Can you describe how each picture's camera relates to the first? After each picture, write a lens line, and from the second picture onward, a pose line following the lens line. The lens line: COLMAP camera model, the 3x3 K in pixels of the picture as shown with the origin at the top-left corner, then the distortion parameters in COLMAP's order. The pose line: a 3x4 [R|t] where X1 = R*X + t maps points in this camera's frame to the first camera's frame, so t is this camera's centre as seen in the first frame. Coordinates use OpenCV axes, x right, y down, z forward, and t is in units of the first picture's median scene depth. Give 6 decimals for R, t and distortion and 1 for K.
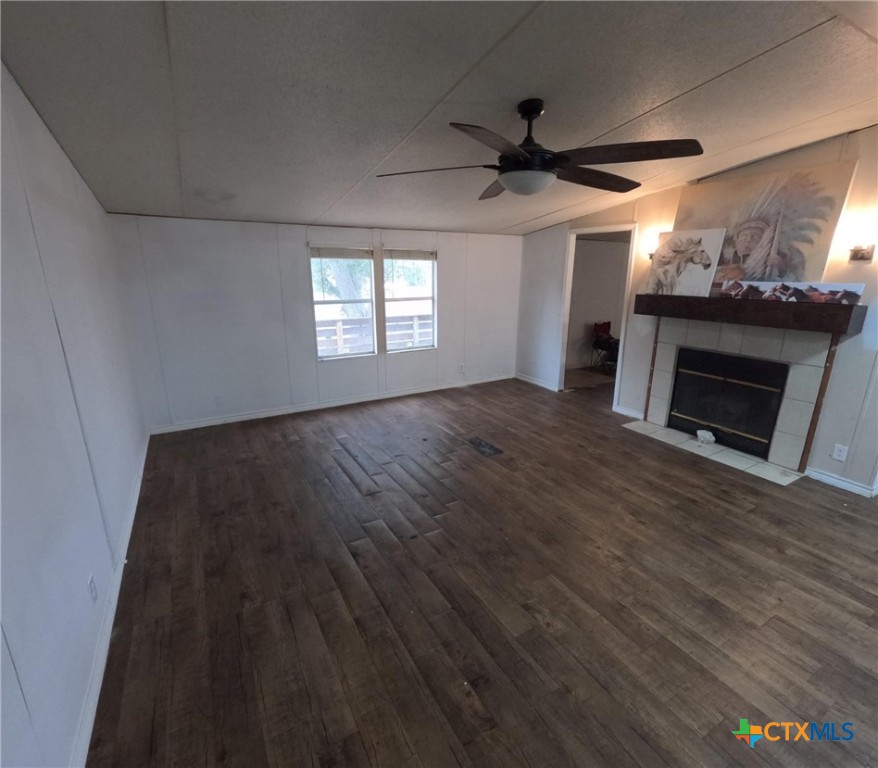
lens RADIAL K [[421.7, 0, 439.5], [0, 421.7, 384.9], [0, 0, 1]] dist [0.000827, 0.000232]
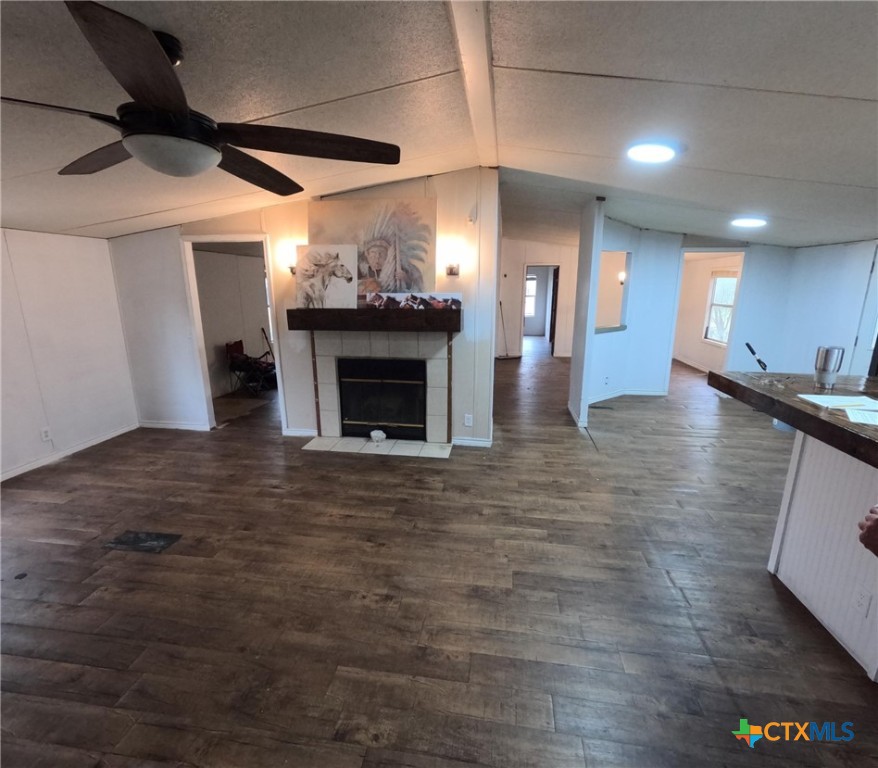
lens RADIAL K [[421.7, 0, 439.5], [0, 421.7, 384.9], [0, 0, 1]] dist [0.000827, 0.000232]
pose [[0.626793, -0.187588, 0.756268, -0.072063], [0.211655, 0.975083, 0.066446, -0.048108], [-0.749889, 0.118420, 0.650879, 0.178314]]
